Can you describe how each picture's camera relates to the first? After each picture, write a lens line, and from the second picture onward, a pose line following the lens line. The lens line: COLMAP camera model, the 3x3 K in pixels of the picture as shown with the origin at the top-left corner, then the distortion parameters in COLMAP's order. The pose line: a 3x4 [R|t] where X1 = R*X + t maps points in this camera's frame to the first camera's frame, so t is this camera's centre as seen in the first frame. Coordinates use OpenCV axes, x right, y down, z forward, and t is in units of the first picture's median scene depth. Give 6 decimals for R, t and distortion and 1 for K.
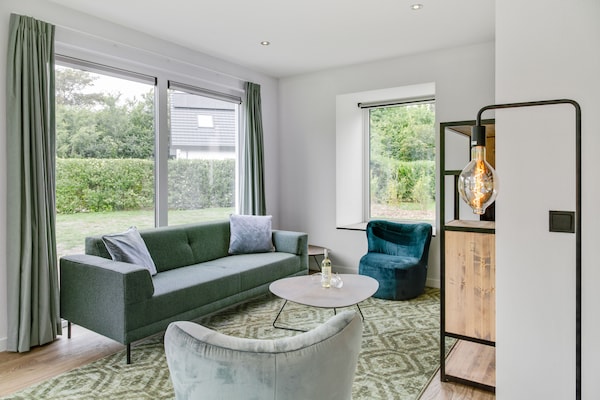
lens RADIAL K [[401.2, 0, 296.7], [0, 401.2, 181.5], [0, 0, 1]] dist [0.005090, 0.002835]
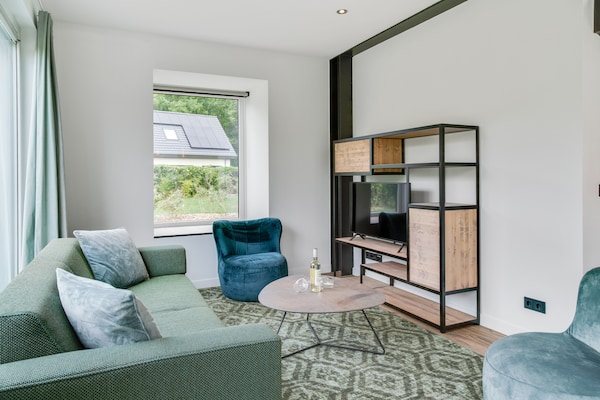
lens RADIAL K [[401.2, 0, 296.7], [0, 401.2, 181.5], [0, 0, 1]] dist [0.005090, 0.002835]
pose [[0.504044, -0.008378, 0.863638, -0.840234], [0.016514, 0.999864, 0.000062, 0.021550], [-0.863520, 0.014231, 0.504113, 0.689225]]
